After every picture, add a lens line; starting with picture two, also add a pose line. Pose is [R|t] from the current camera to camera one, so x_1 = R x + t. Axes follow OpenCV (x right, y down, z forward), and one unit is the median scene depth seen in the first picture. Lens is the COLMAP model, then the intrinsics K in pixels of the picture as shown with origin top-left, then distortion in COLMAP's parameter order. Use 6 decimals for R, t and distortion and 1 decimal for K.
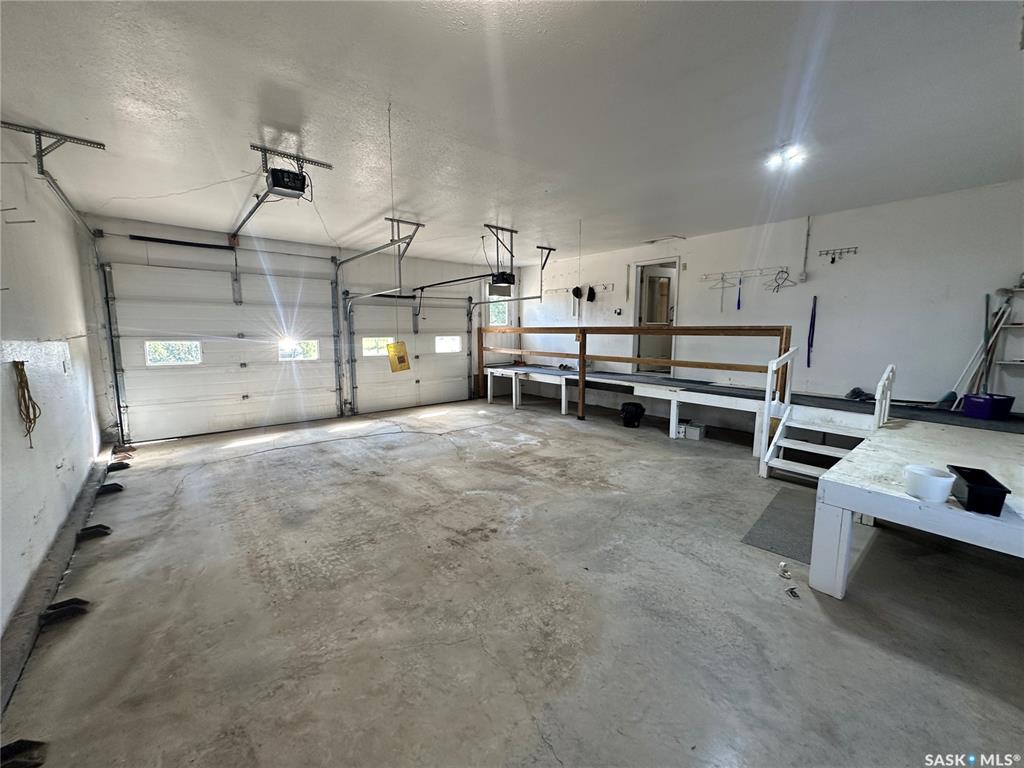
lens RADIAL K [[408.7, 0, 509.5], [0, 408.7, 380.2], [0, 0, 1]] dist [-0.002036, 0.000135]
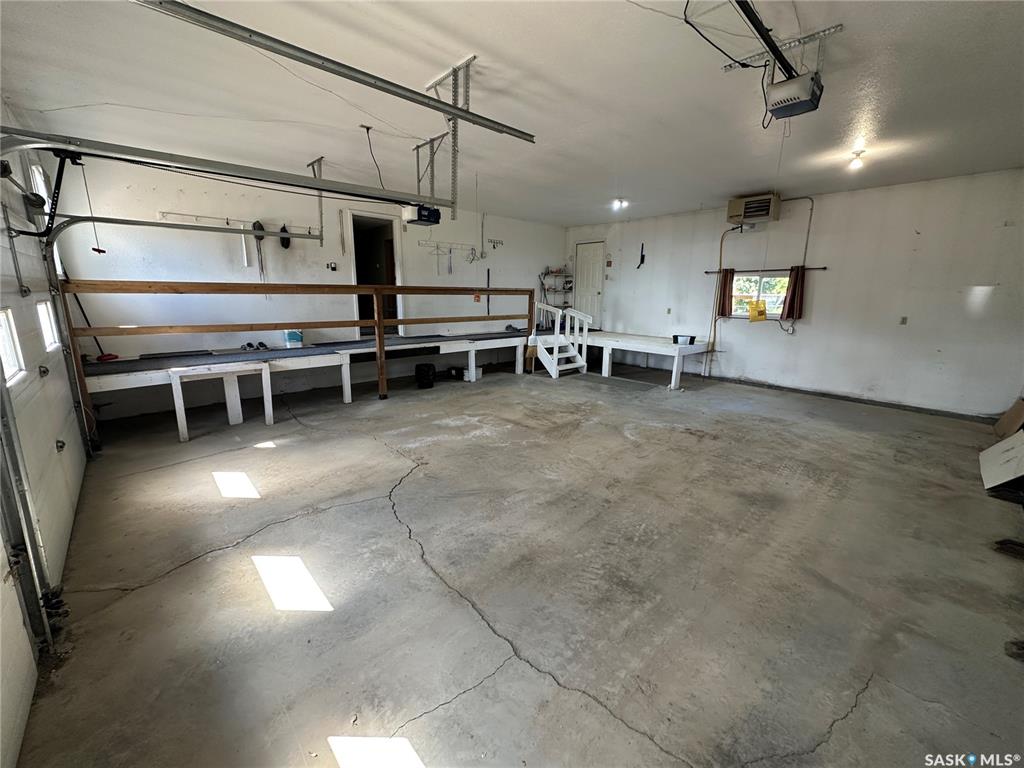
lens RADIAL K [[408.7, 0, 512.3], [0, 408.7, 382.4], [0, 0, 1]] dist [-0.002036, 0.000135]
pose [[-0.055787, -0.214335, 0.975166, -0.989929], [0.114594, 0.968858, 0.219504, -0.136519], [-0.991845, 0.123994, -0.029488, 1.160335]]
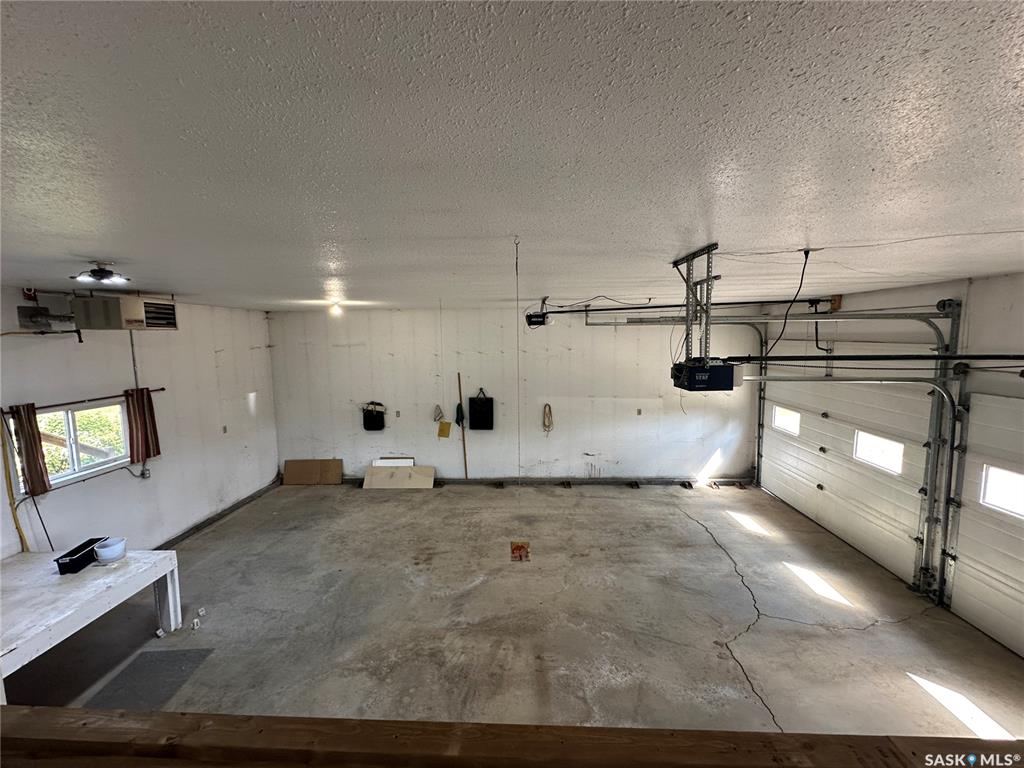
lens RADIAL K [[408.7, 0, 514.4], [0, 408.7, 375.4], [0, 0, 1]] dist [-0.002036, 0.000135]
pose [[-0.664478, 0.076318, -0.743401, 0.522962], [-0.082132, 0.981287, 0.174153, -0.387979], [0.742781, 0.176778, -0.645775, 1.444133]]
